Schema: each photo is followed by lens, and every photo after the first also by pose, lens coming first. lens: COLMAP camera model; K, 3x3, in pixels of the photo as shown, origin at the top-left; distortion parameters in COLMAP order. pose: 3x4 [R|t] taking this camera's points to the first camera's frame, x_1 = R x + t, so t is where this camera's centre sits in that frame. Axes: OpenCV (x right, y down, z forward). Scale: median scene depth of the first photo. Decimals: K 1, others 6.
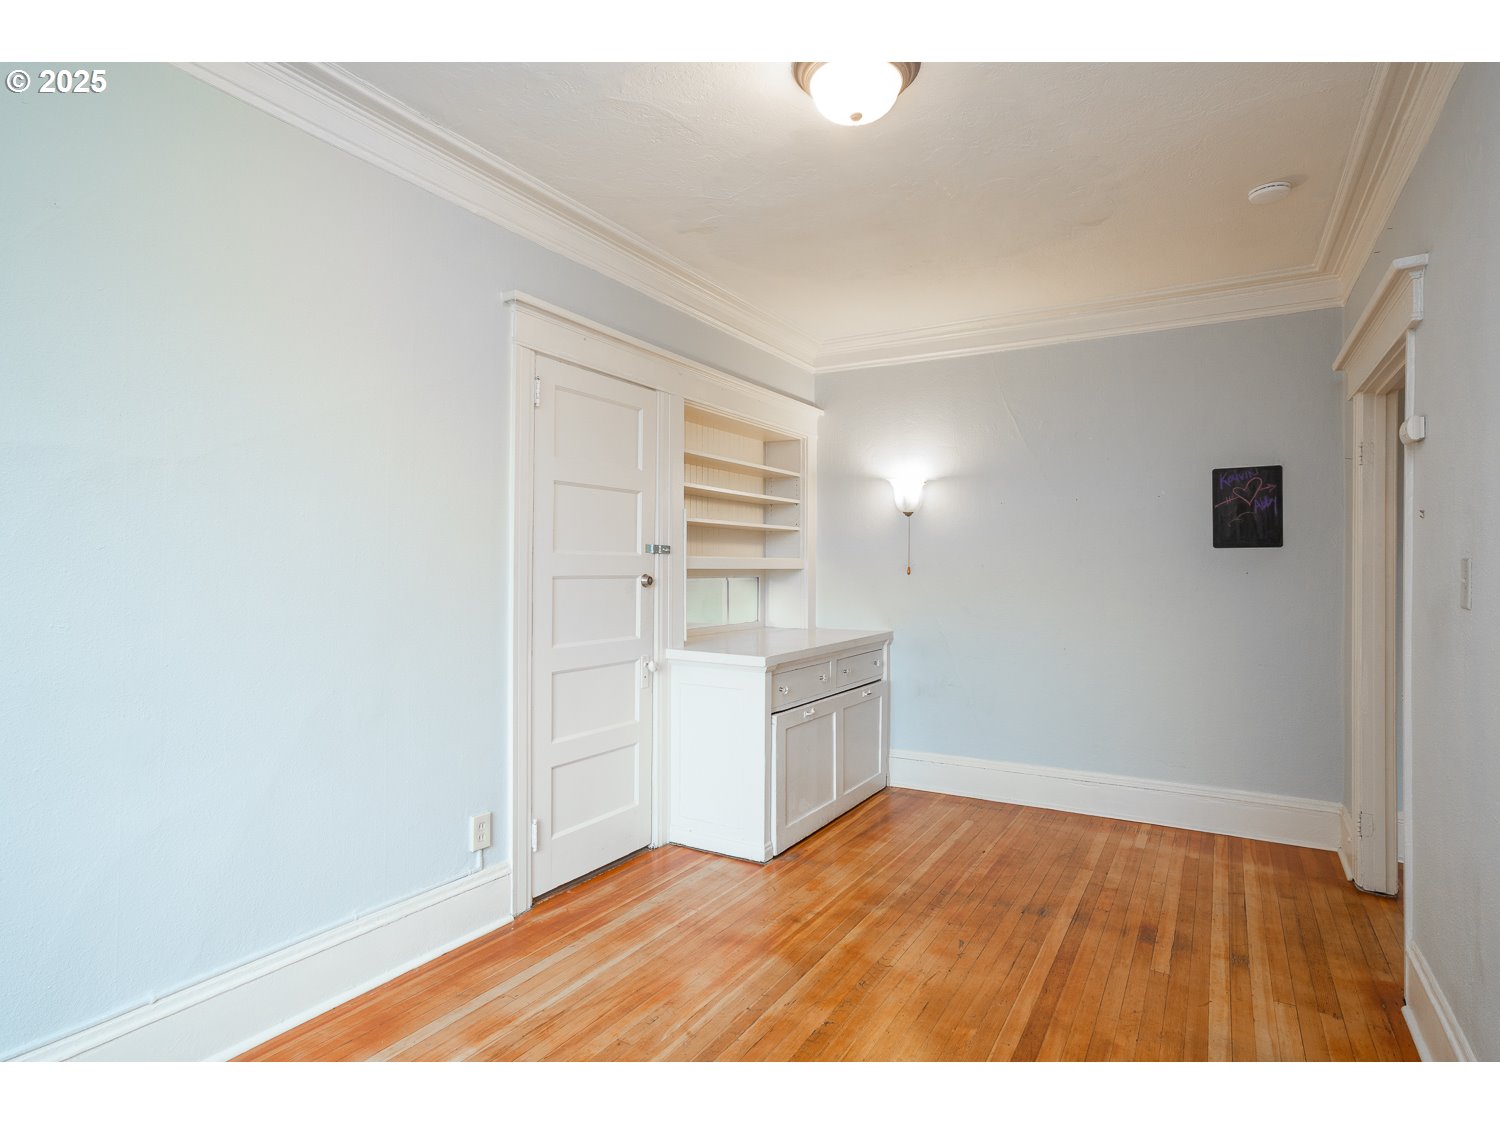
lens RADIAL K [[806.5, 0, 747.9], [0, 806.5, 563.1], [0, 0, 1]] dist [-0.004432, 0.017735]
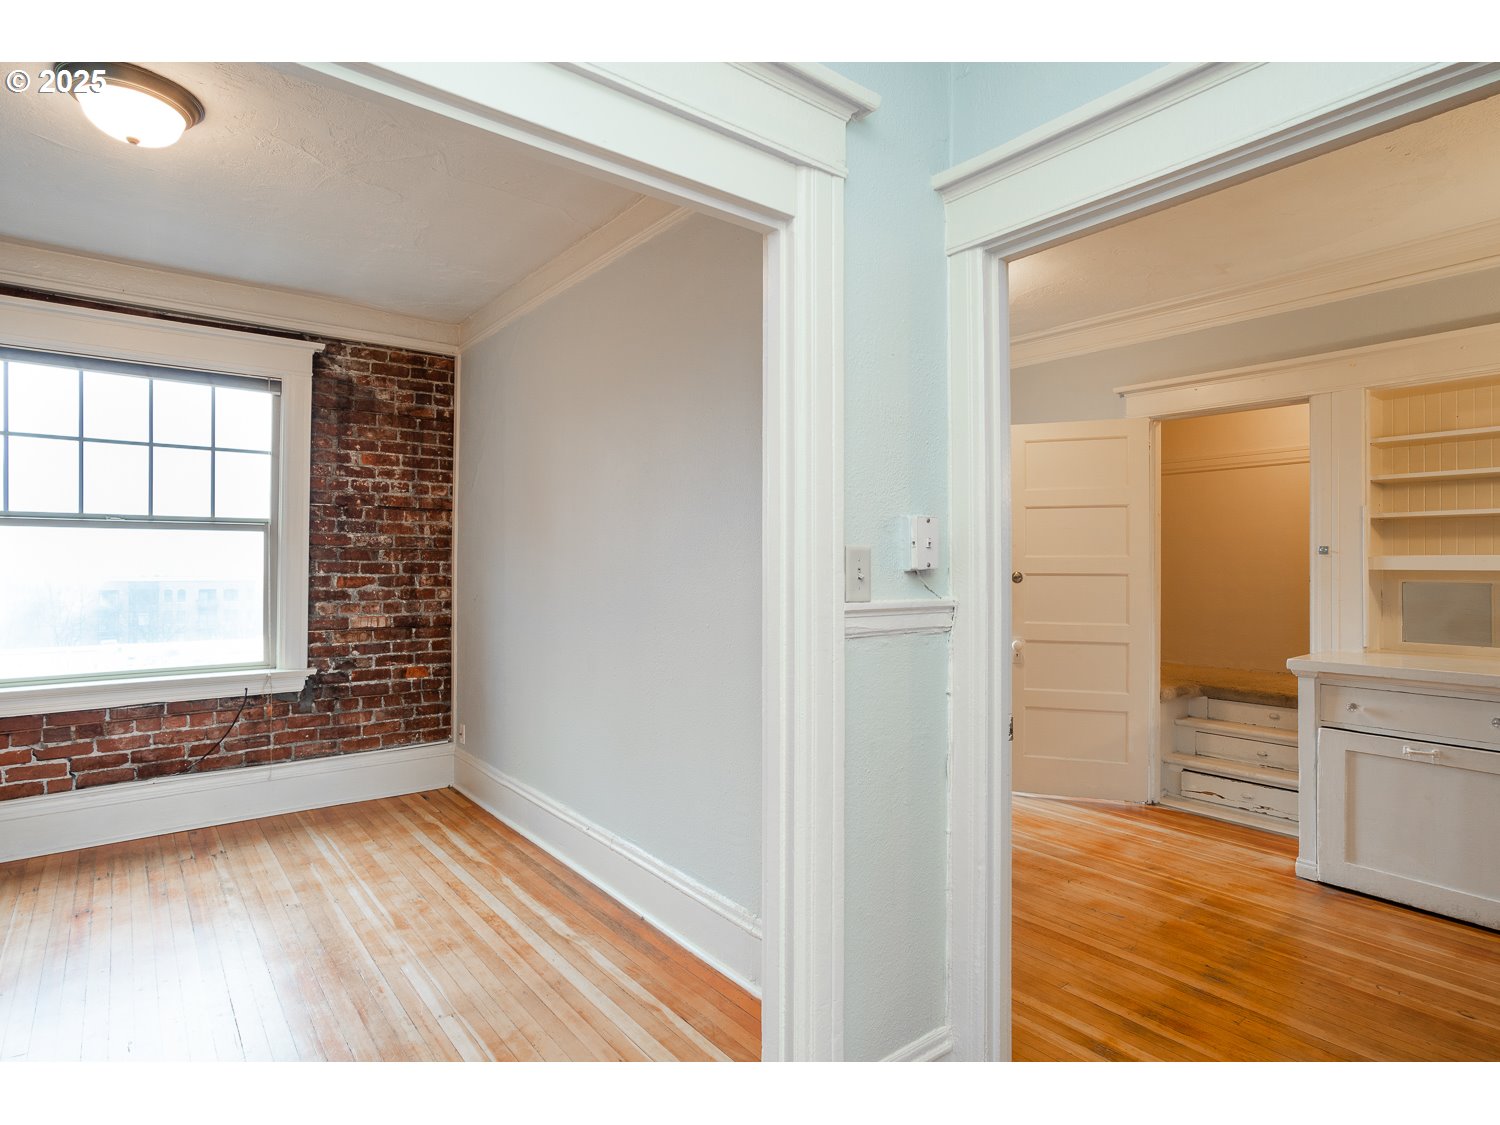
lens RADIAL K [[806.5, 0, 758.3], [0, 806.5, 566.5], [0, 0, 1]] dist [-0.004432, 0.017735]
pose [[-0.364149, -0.011535, -0.931269, 1.331823], [-0.000152, 0.999924, -0.012326, 0.021006], [0.931341, -0.004347, -0.364123, 0.880103]]
